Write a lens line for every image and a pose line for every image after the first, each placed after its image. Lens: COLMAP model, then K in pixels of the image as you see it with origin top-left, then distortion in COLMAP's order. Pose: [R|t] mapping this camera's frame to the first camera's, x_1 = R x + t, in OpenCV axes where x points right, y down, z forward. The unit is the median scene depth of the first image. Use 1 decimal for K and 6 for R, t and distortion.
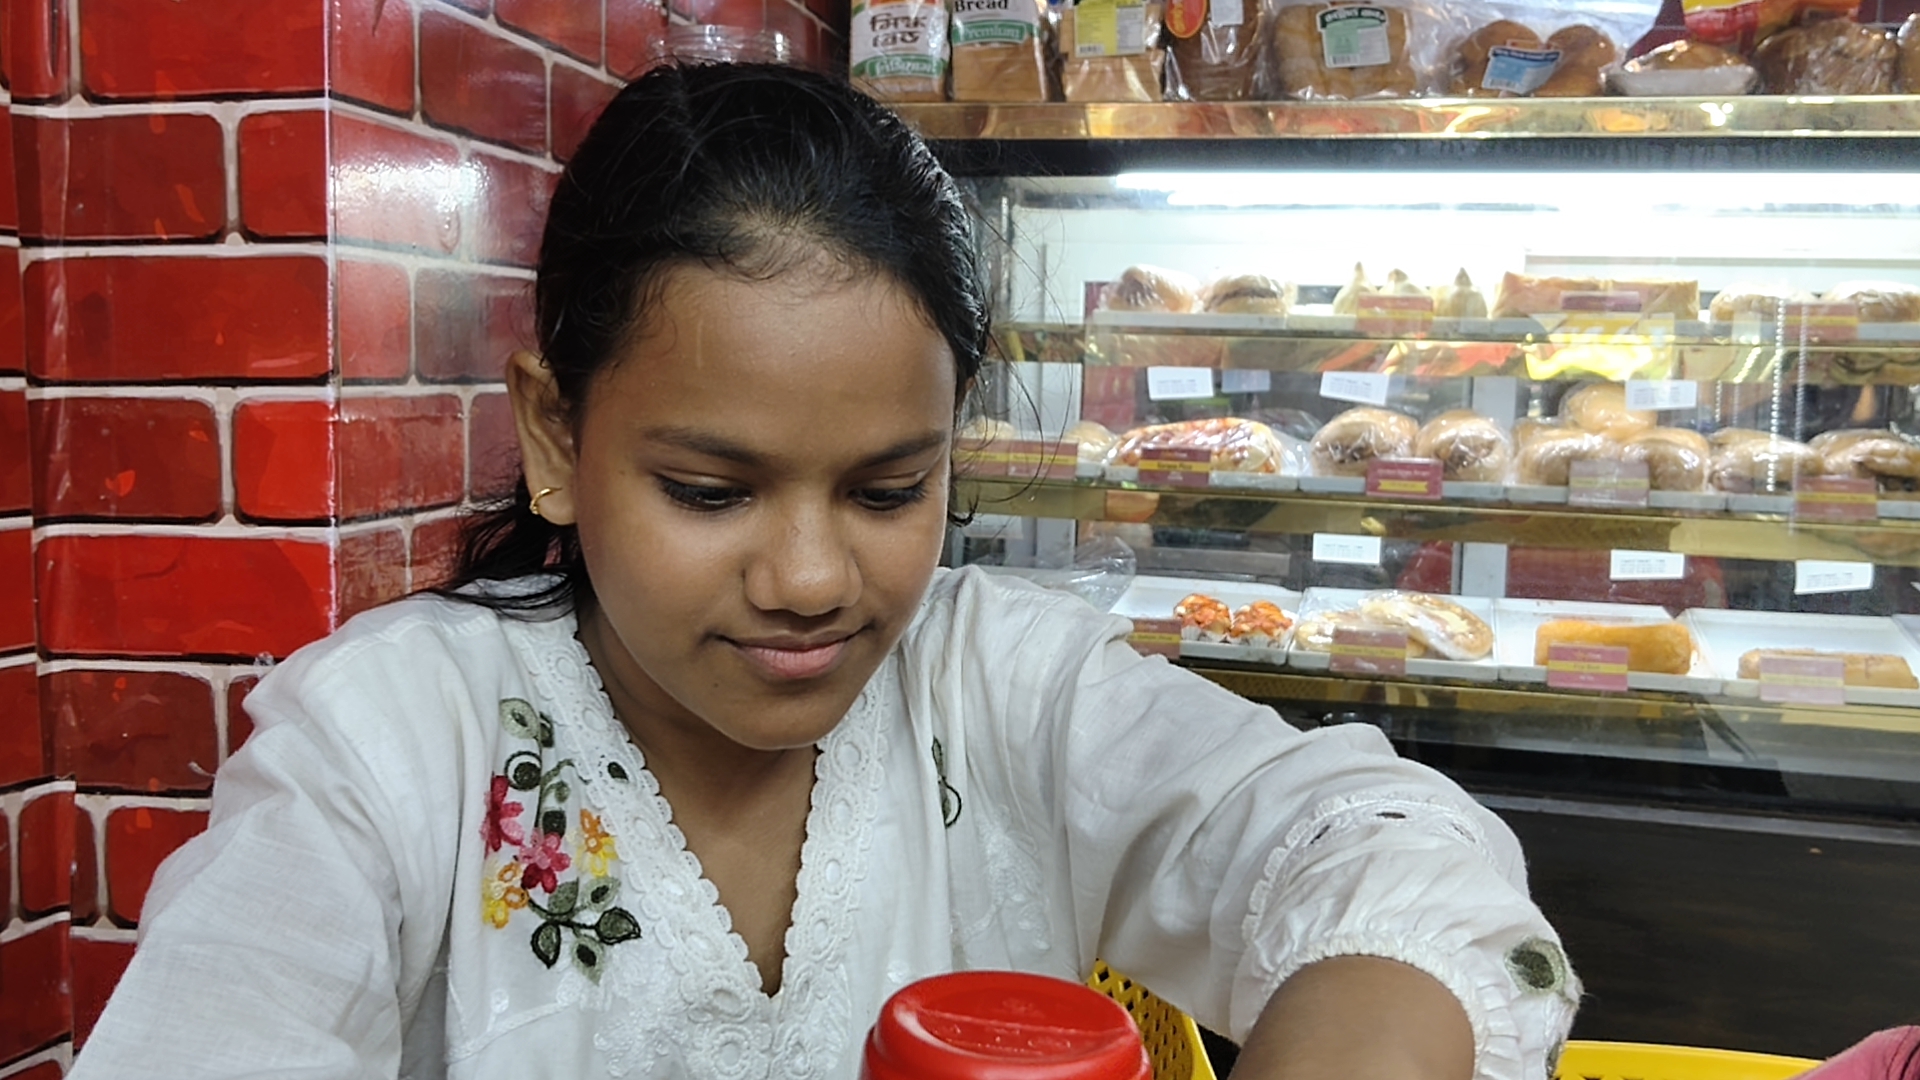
lens RADIAL K [[1850.7, 0, 938.7], [0, 1850.7, 538.3], [0, 0, 1]] dist [0.118696, -0.185935]
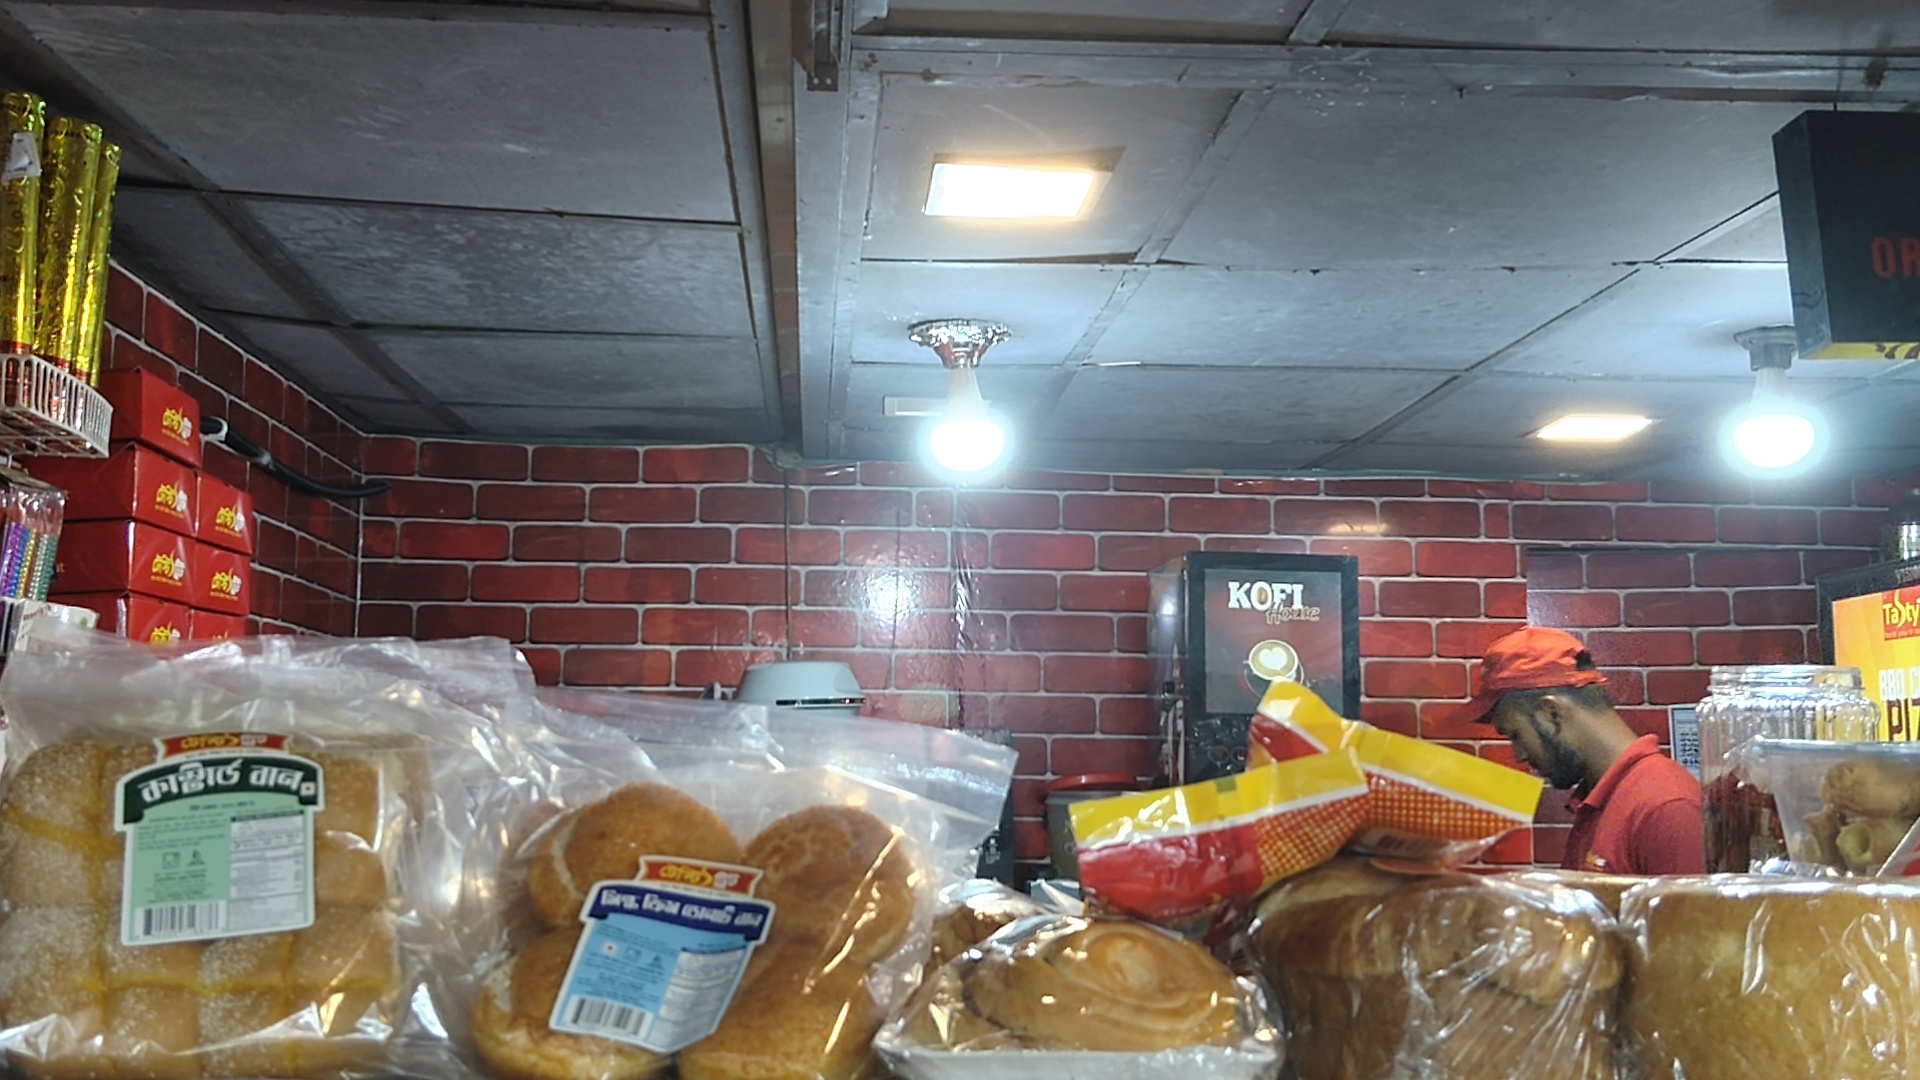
lens RADIAL K [[1850.7, 0, 938.7], [0, 1850.7, 538.3], [0, 0, 1]] dist [0.118696, -0.185935]
pose [[0.957102, 0.017788, 0.289204, 0.250201], [0.043144, 0.978238, -0.202949, -0.248685], [-0.286520, 0.206720, 0.935507, 0.619659]]
